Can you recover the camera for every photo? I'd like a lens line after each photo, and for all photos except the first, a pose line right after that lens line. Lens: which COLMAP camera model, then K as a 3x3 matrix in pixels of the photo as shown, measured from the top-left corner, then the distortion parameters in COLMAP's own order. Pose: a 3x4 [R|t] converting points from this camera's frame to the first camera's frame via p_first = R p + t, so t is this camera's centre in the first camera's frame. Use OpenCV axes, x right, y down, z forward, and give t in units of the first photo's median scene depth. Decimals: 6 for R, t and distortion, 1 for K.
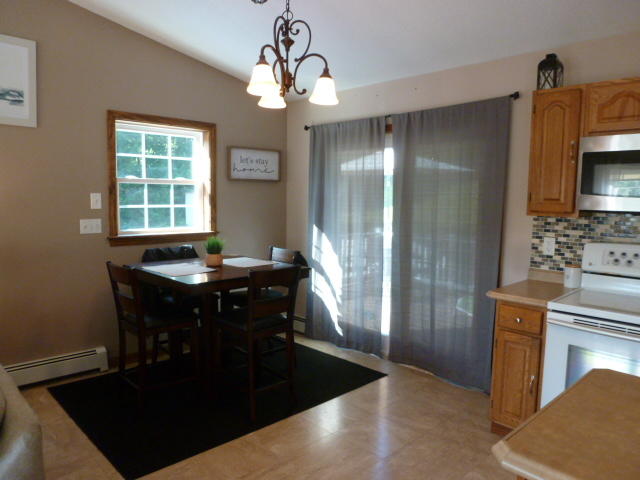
lens RADIAL K [[465.4, 0, 320.9], [0, 465.4, 237.5], [0, 0, 1]] dist [-0.048672, 0.010280]
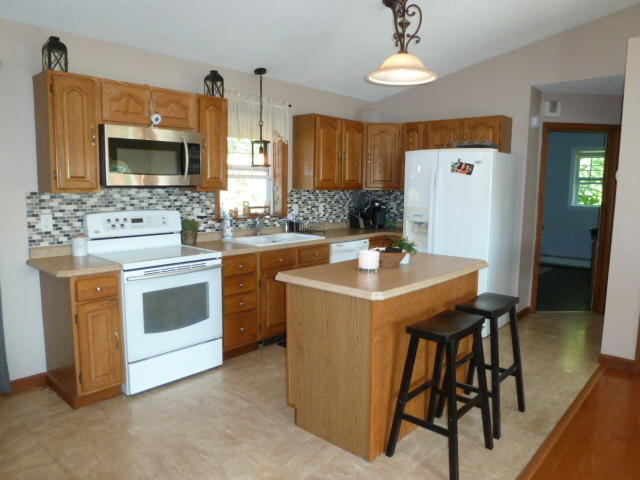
lens RADIAL K [[456.5, 0, 320.0], [0, 456.5, 240.0], [0, 0, 1]] dist [-0.033408, 0.003601]
pose [[-0.073710, -0.138556, 0.987608, -0.558754], [0.081171, 0.986182, 0.144414, -0.039572], [-0.993971, 0.090810, -0.061445, 0.461038]]
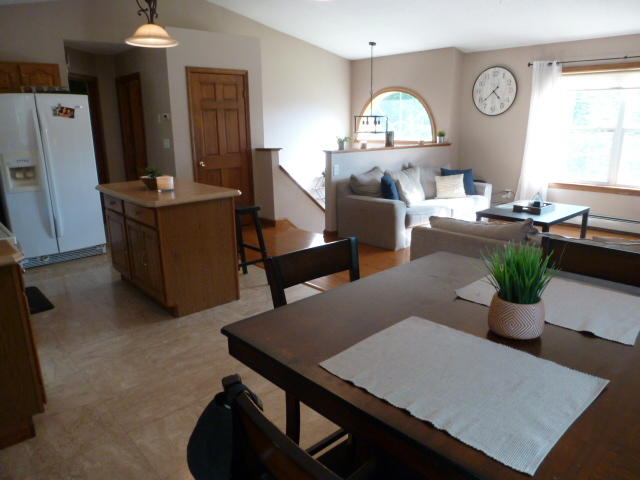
lens RADIAL K [[465.4, 0, 320.9], [0, 465.4, 237.5], [0, 0, 1]] dist [-0.048672, 0.010280]
pose [[-0.999705, -0.009456, 0.022382, -0.119580], [-0.001496, 0.943366, 0.331751, -0.132838], [-0.024251, 0.331620, -0.943101, 1.486239]]
